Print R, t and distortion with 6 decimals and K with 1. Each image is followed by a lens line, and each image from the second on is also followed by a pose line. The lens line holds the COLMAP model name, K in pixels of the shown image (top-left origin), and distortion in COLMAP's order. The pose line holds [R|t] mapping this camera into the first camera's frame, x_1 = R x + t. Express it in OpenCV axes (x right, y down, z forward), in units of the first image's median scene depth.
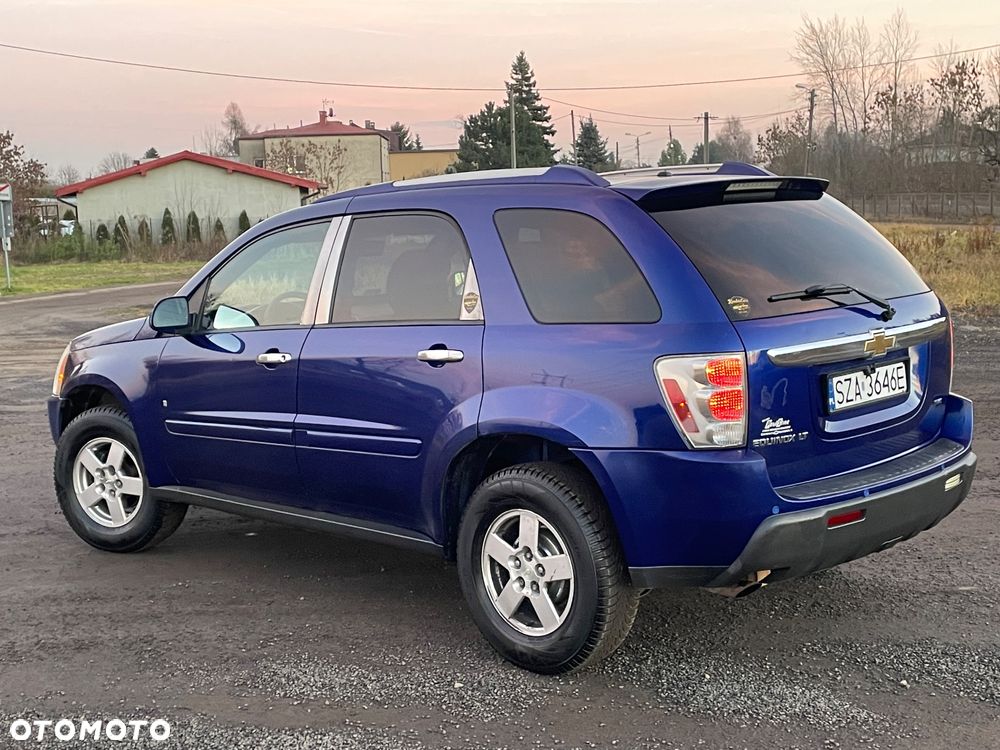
lens RADIAL K [[1424.5, 0, 500.0], [0, 1424.5, 375.0], [0, 0, 1]] dist [0.087934, -0.550794]
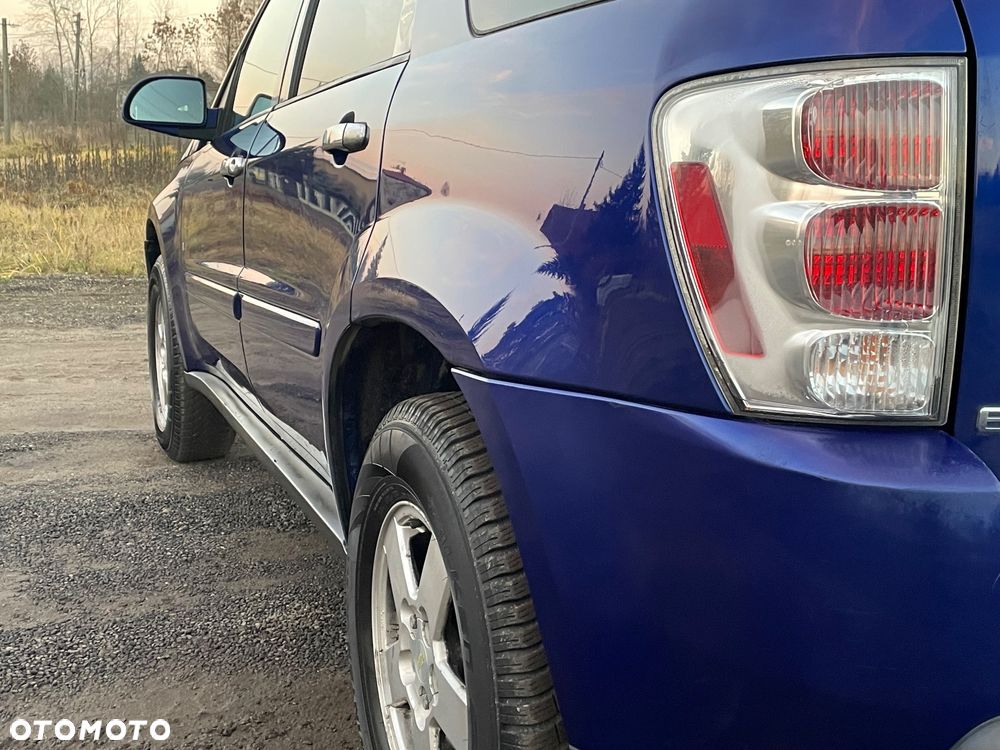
lens RADIAL K [[1273.3, 0, 500.8], [0, 1273.3, 347.9], [0, 0, 1]] dist [0.032735, -0.031448]
pose [[0.918064, 0.101299, -0.383271, 0.171565], [-0.084515, 0.994588, 0.060428, 0.025920], [0.387319, -0.023085, 0.921657, 0.692457]]
